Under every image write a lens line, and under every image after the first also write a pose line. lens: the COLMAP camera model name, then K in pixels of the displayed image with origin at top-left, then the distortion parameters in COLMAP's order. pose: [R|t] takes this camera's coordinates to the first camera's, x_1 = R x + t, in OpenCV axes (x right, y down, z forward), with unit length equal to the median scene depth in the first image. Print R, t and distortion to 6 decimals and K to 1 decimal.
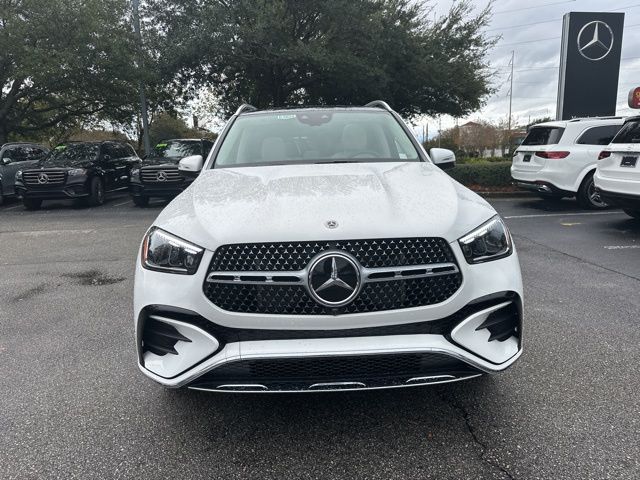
lens RADIAL K [[460.8, 0, 306.9], [0, 460.8, 235.8], [0, 0, 1]] dist [0.041619, -0.033468]
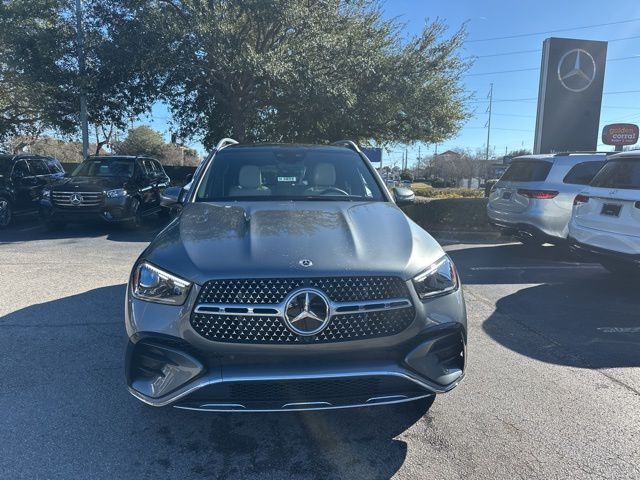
lens RADIAL K [[514.8, 0, 317.8], [0, 514.8, 246.2], [0, 0, 1]] dist [0.013394, 0.022476]
pose [[0.995312, 0.024306, 0.093616, -0.038208], [-0.020591, 0.998970, -0.040446, -0.017268], [-0.094502, 0.038328, 0.994787, -0.287642]]
